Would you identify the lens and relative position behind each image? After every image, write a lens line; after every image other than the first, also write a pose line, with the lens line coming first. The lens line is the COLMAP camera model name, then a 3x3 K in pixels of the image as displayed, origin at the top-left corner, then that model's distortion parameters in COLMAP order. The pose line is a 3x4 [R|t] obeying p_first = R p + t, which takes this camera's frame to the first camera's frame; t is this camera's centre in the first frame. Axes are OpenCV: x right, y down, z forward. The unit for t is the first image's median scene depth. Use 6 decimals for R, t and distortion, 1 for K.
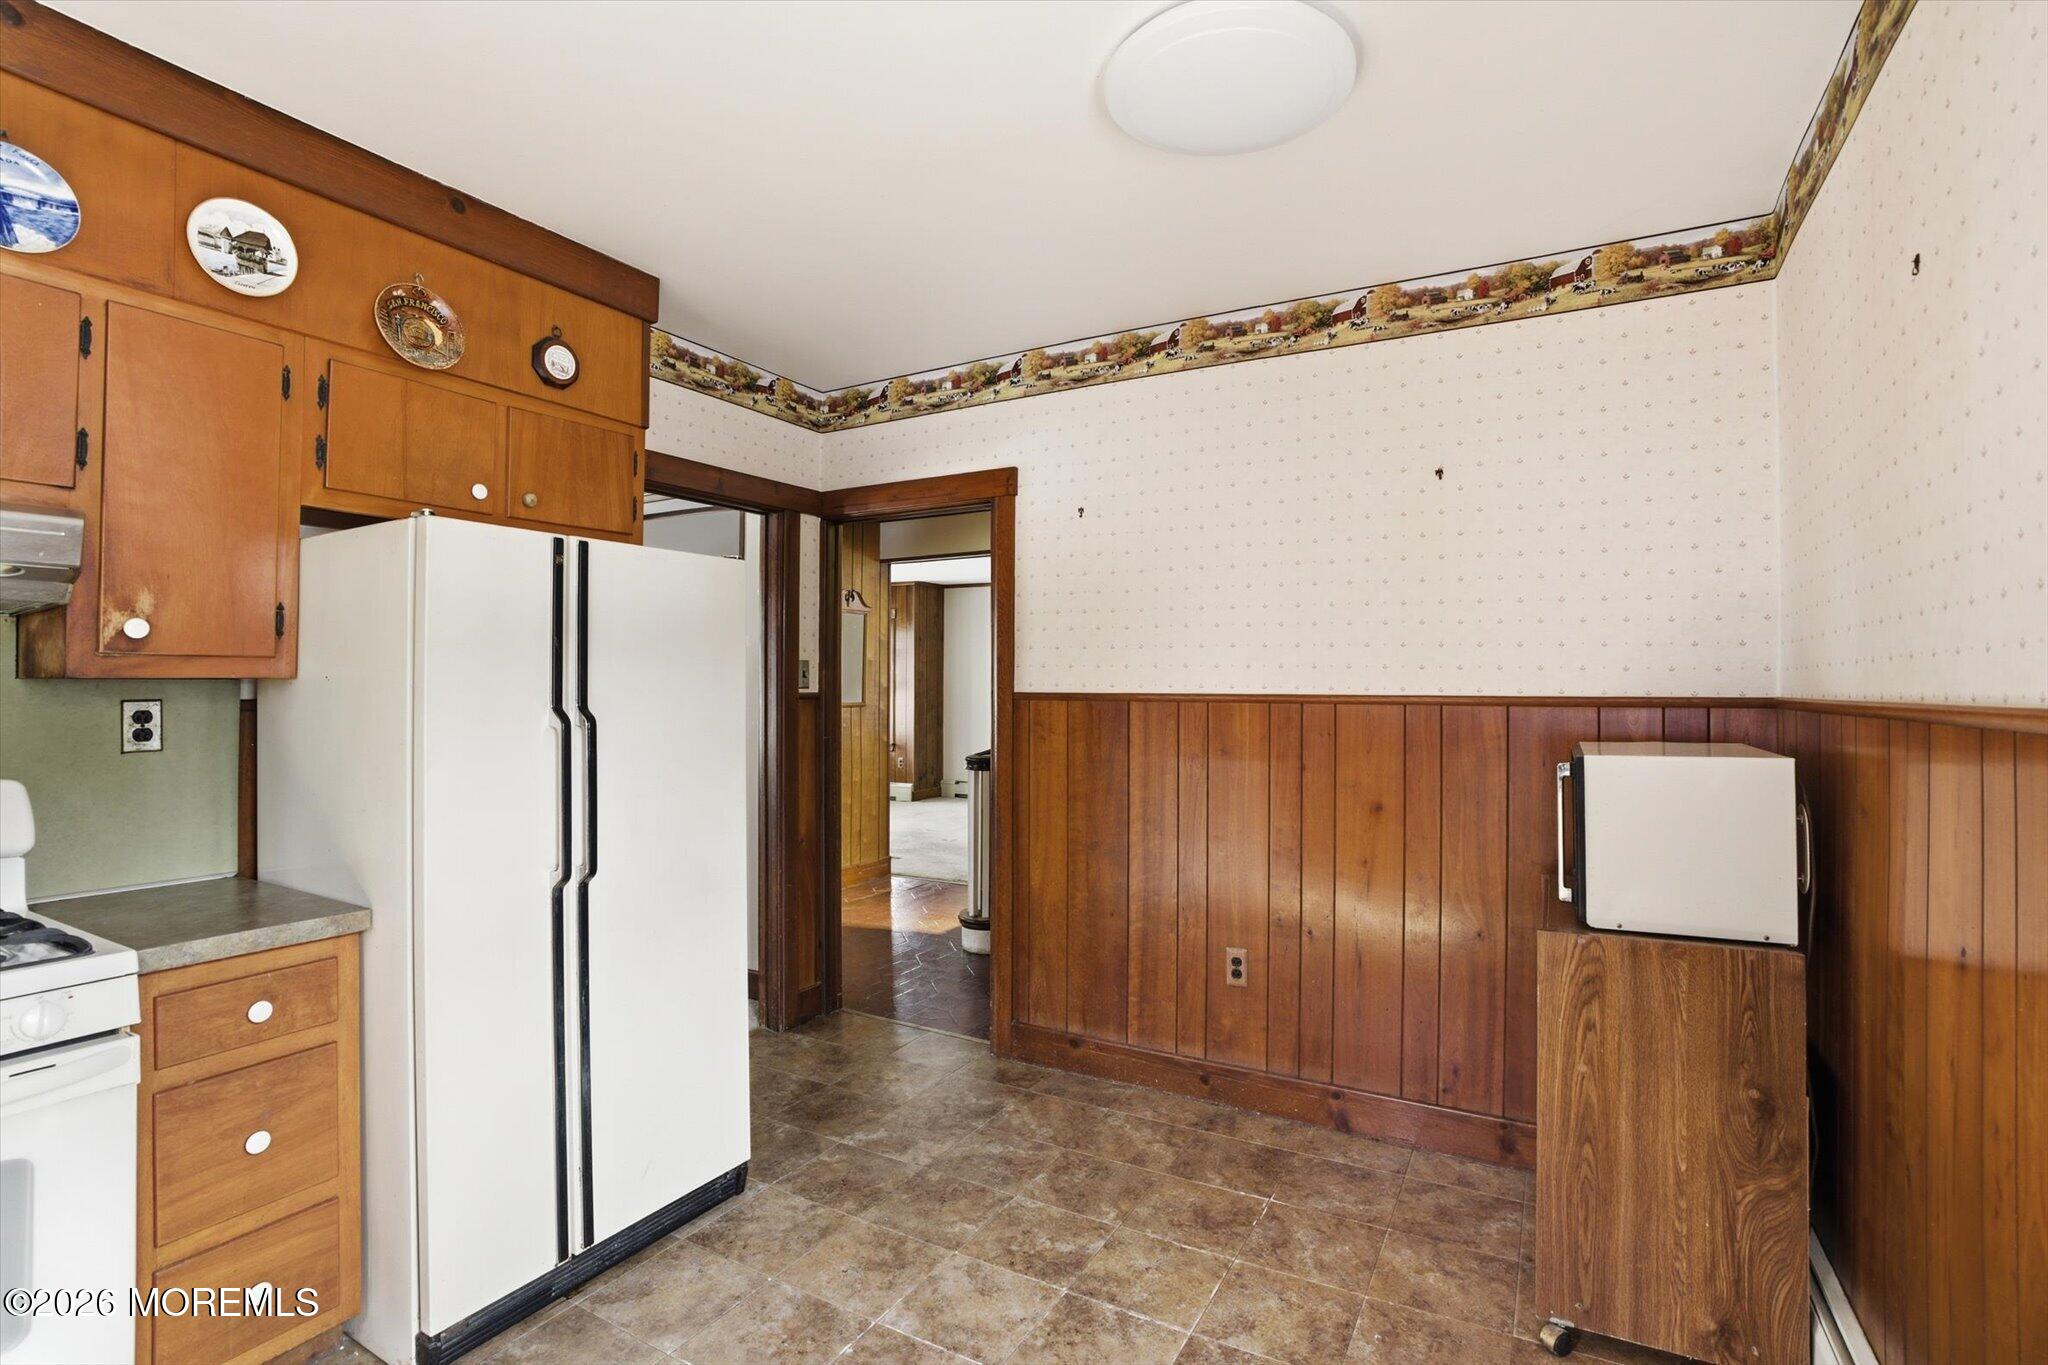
lens RADIAL K [[982.0, 0, 1011.6], [0, 982.0, 678.6], [0, 0, 1]] dist [-0.036377, -0.000139]
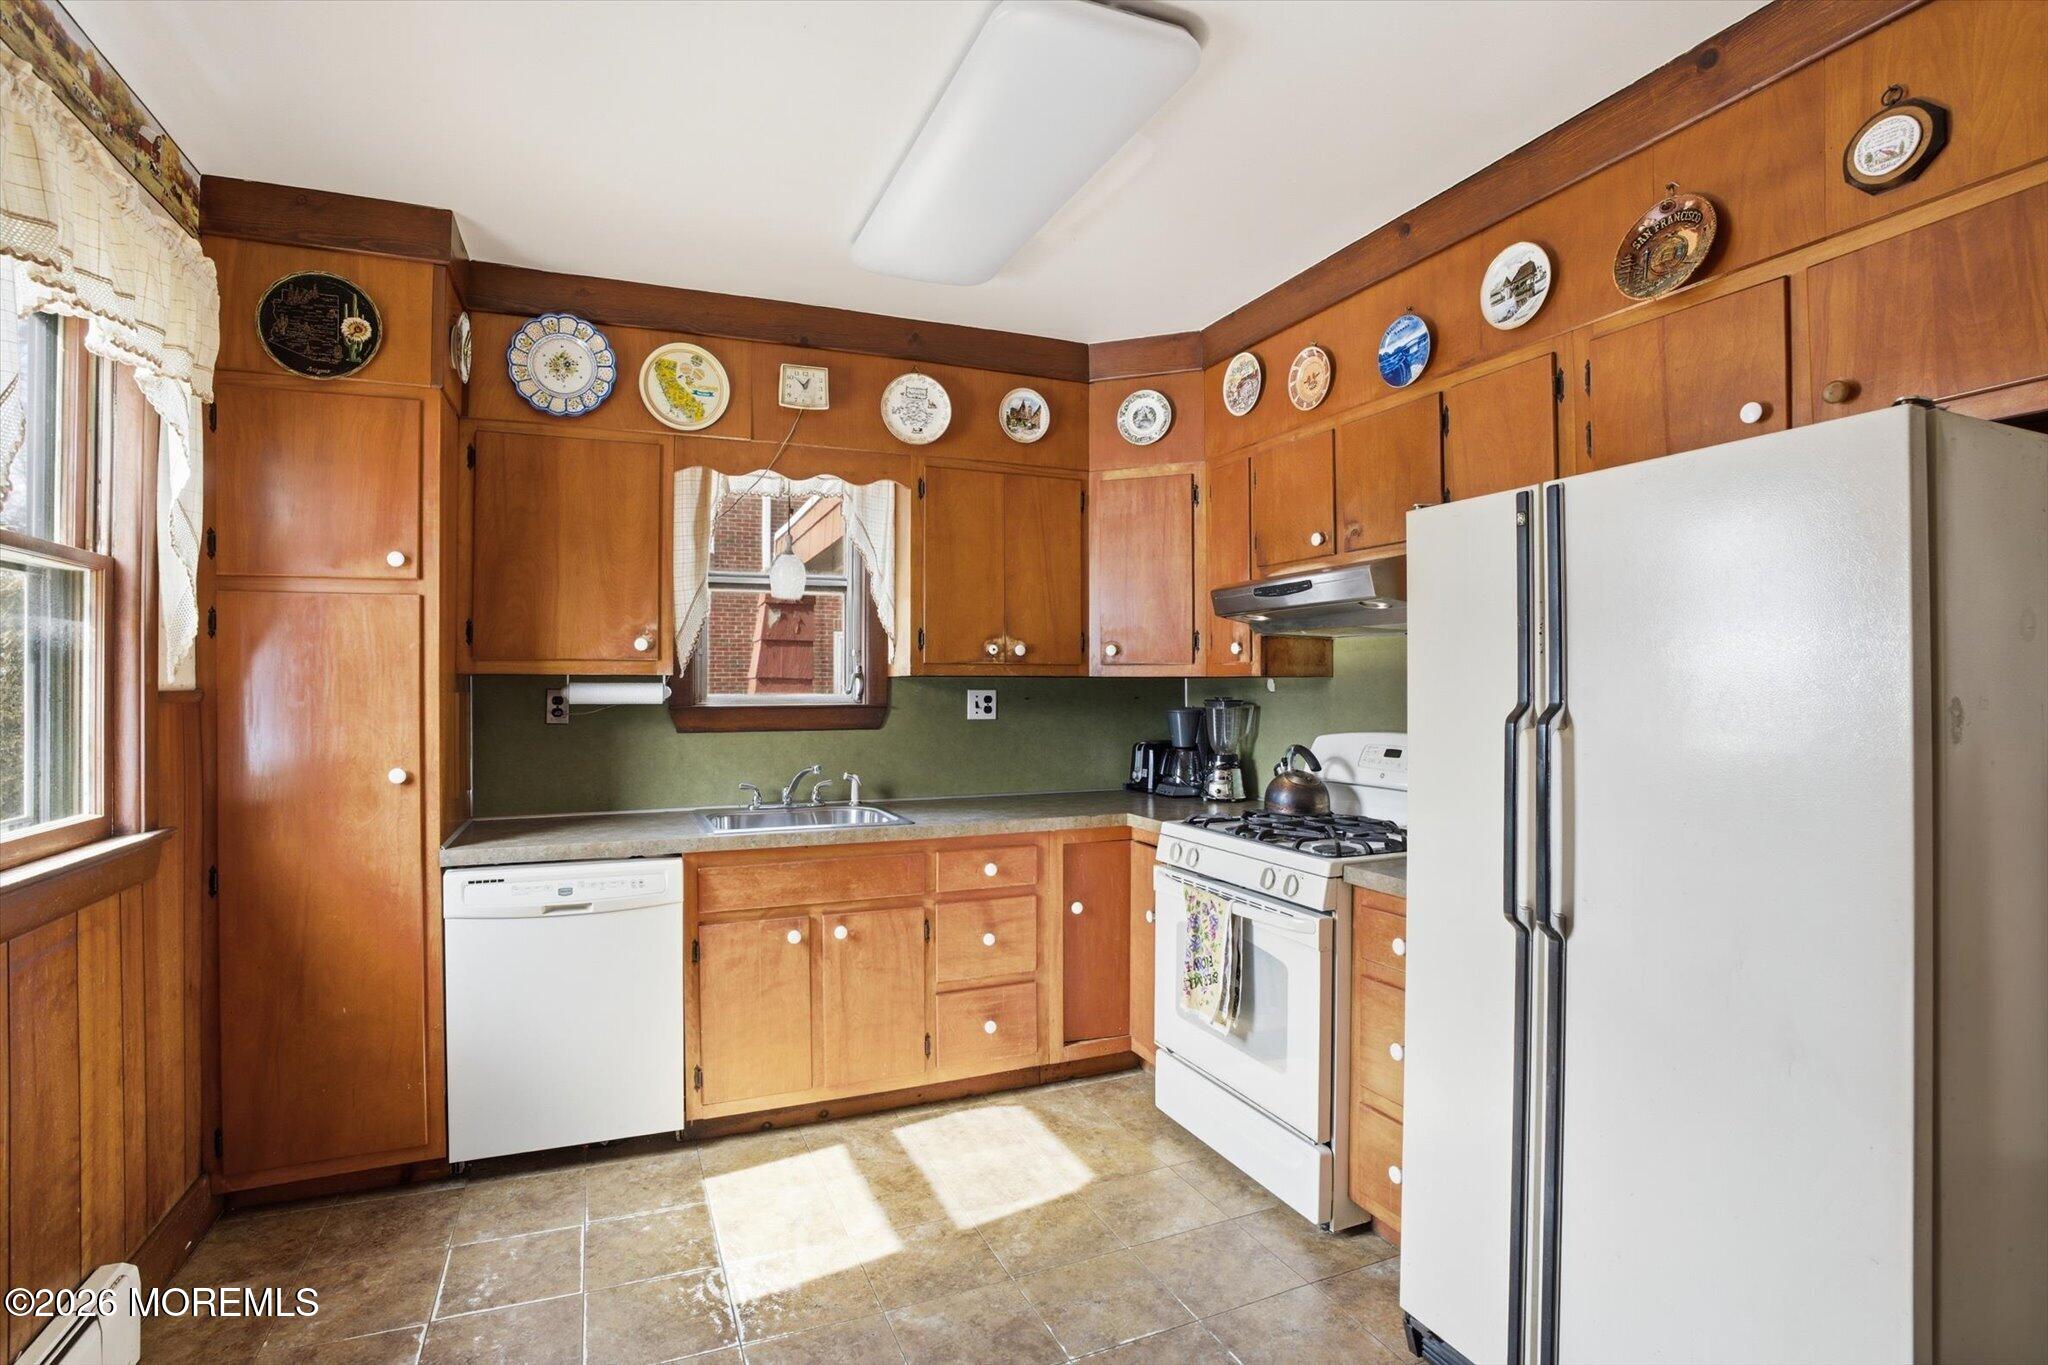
lens RADIAL K [[982.0, 0, 1011.6], [0, 982.0, 678.6], [0, 0, 1]] dist [-0.036377, -0.000139]
pose [[-0.610208, -0.005497, -0.792222, 0.430979], [0.007887, 0.999884, -0.013013, 0.016474], [0.792202, -0.014189, -0.610094, 1.171296]]
